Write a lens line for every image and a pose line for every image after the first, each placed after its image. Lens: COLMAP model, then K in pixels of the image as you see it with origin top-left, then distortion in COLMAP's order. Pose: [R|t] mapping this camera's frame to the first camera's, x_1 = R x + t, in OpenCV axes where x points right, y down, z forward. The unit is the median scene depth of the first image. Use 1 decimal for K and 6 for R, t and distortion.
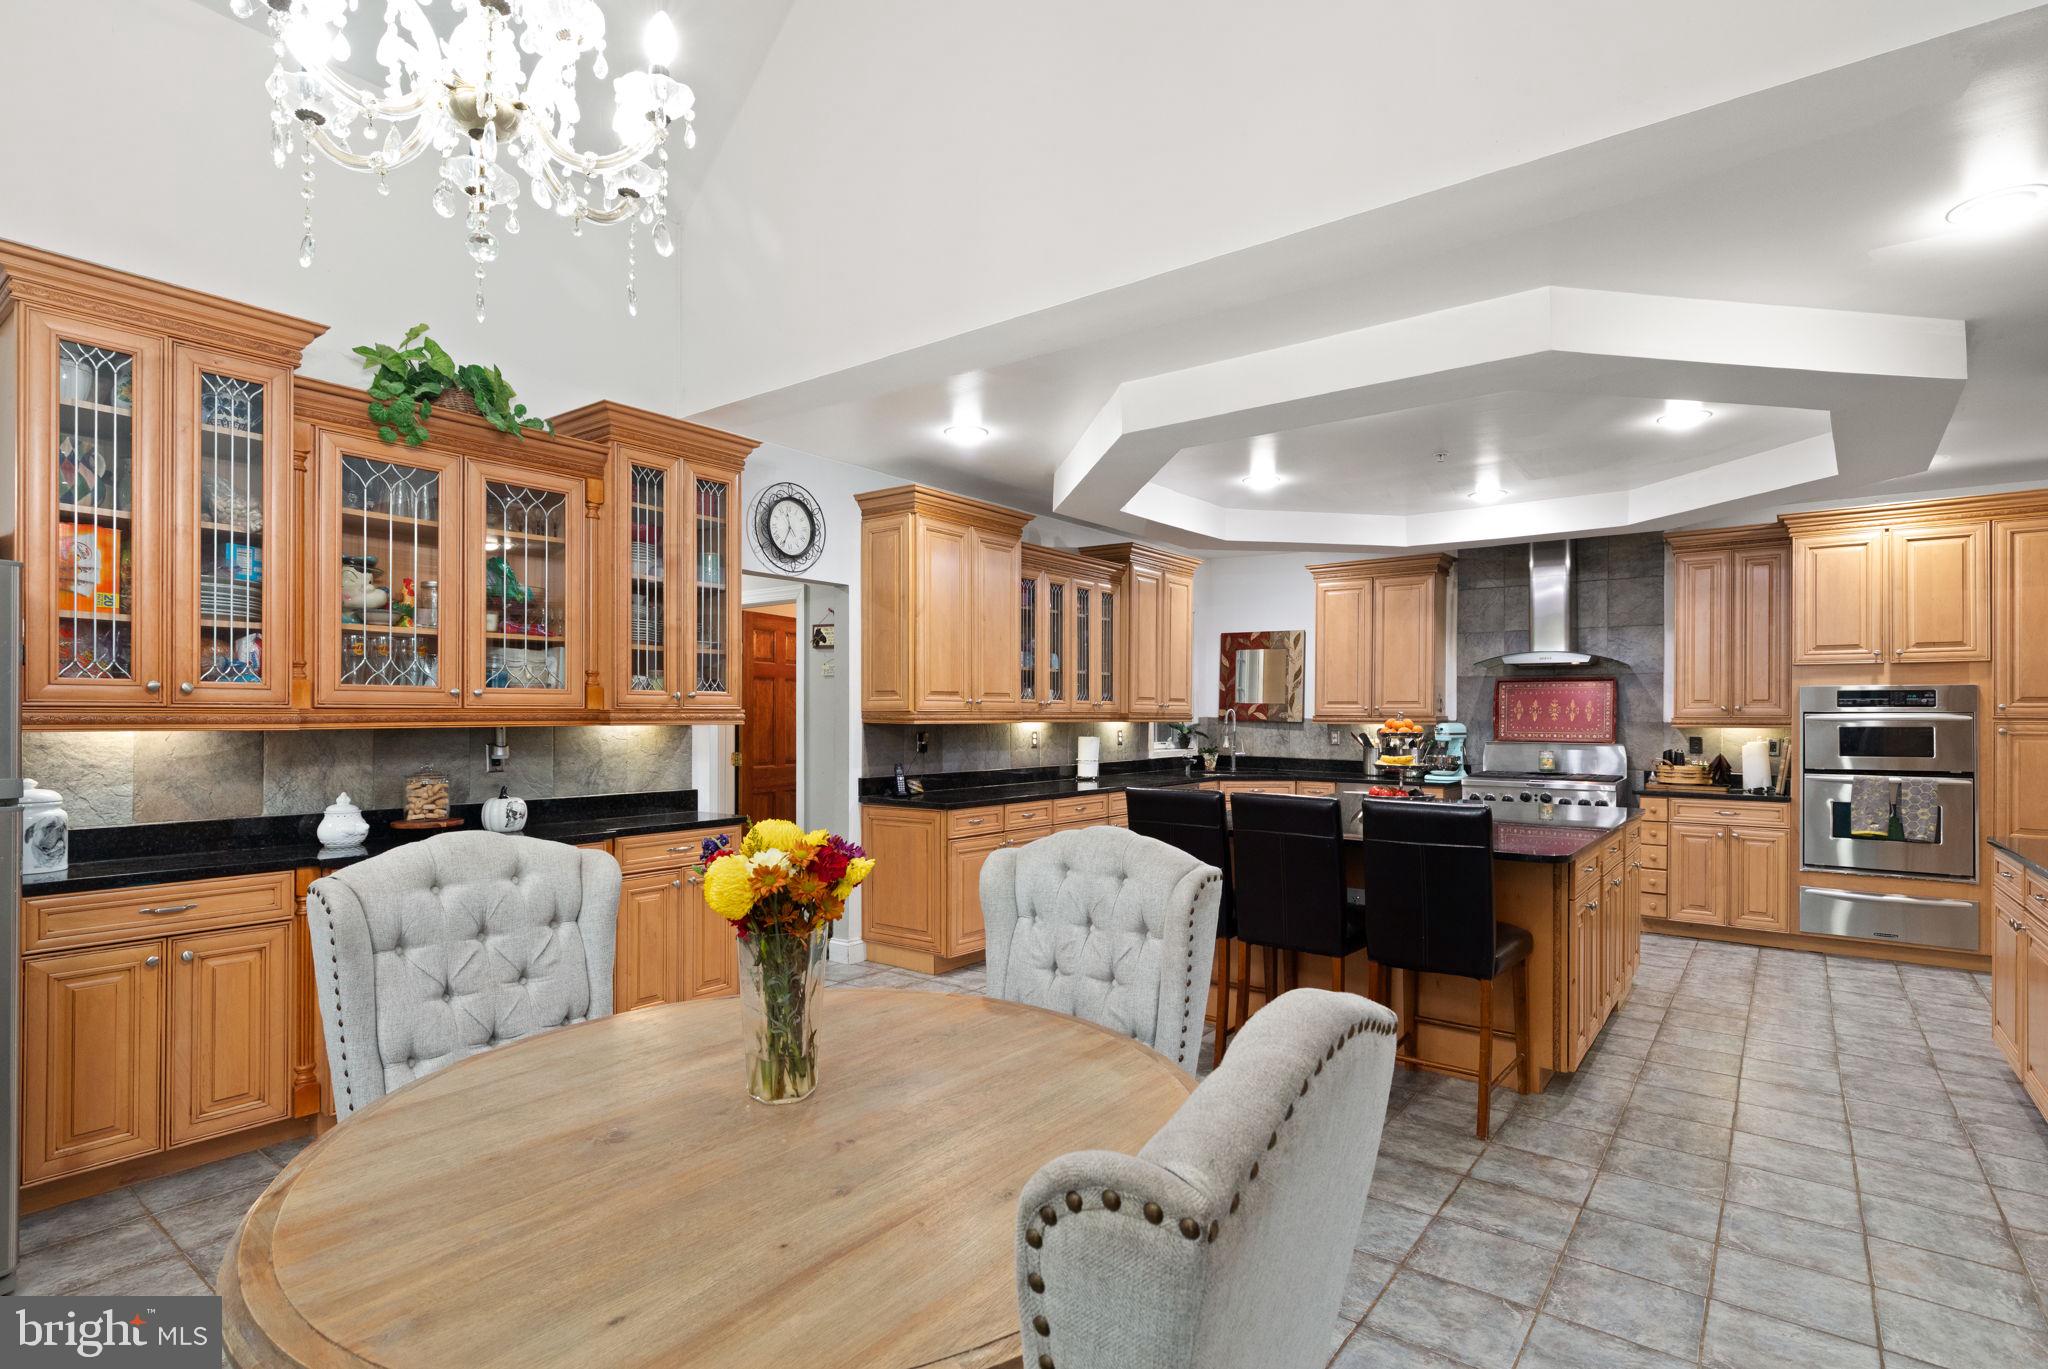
lens RADIAL K [[1009.5, 0, 1010.7], [0, 1009.5, 713.6], [0, 0, 1]] dist [0.009141, -0.001382]
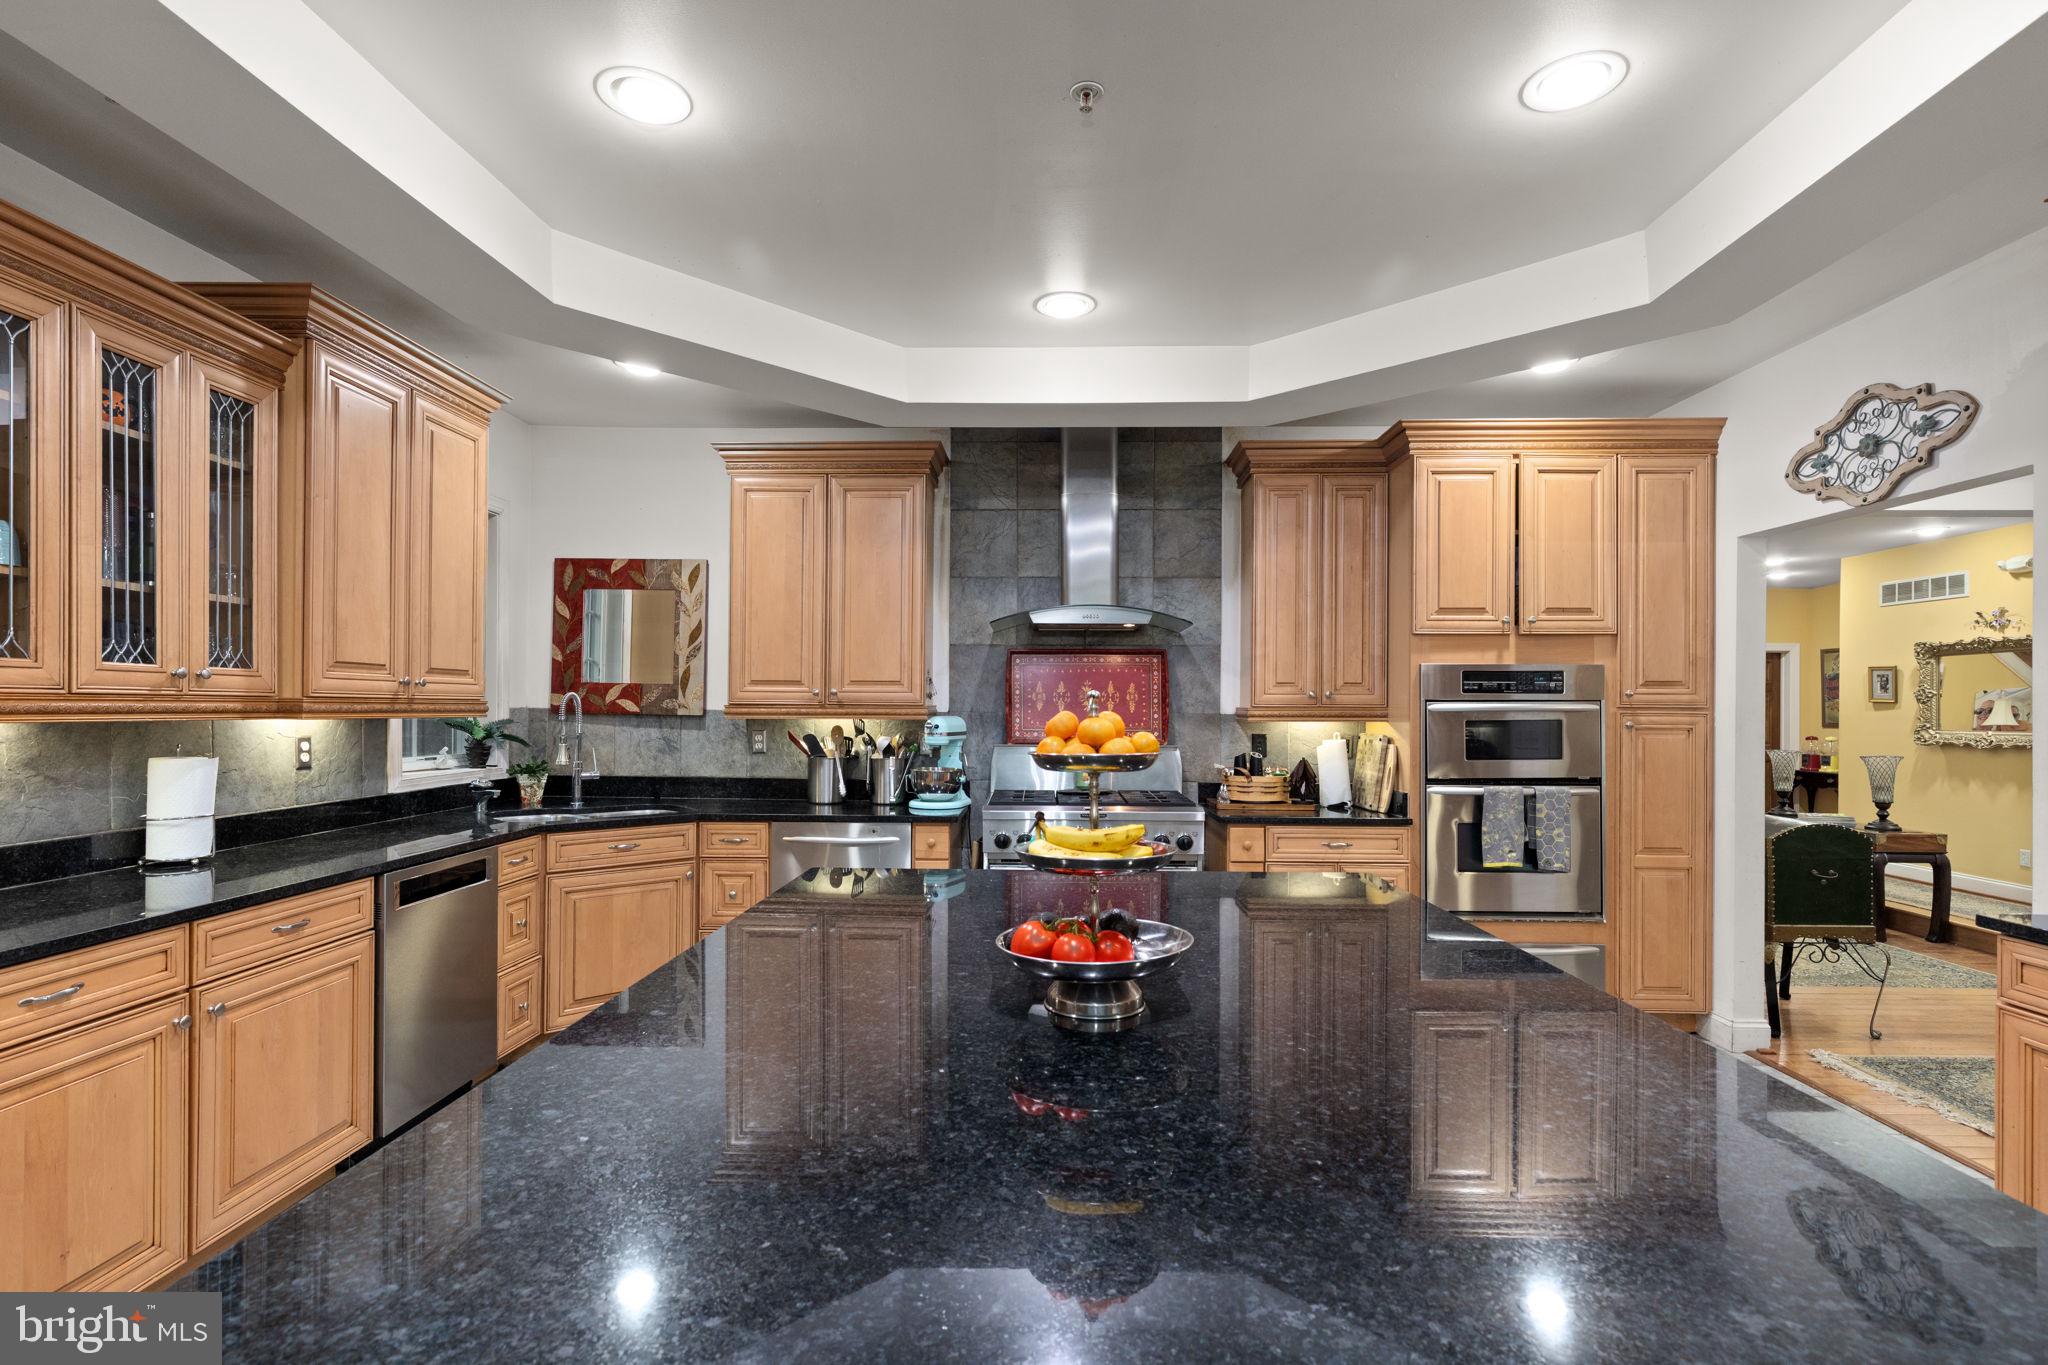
lens RADIAL K [[993.3, 0, 1038.2], [0, 993.3, 704.6], [0, 0, 1]] dist [0.001219, -0.000581]
pose [[0.800413, 0.001065, 0.599448, 0.121207], [-0.001333, 0.999999, 0.000004, 0.001992], [-0.599448, -0.000802, 0.800413, 0.519155]]
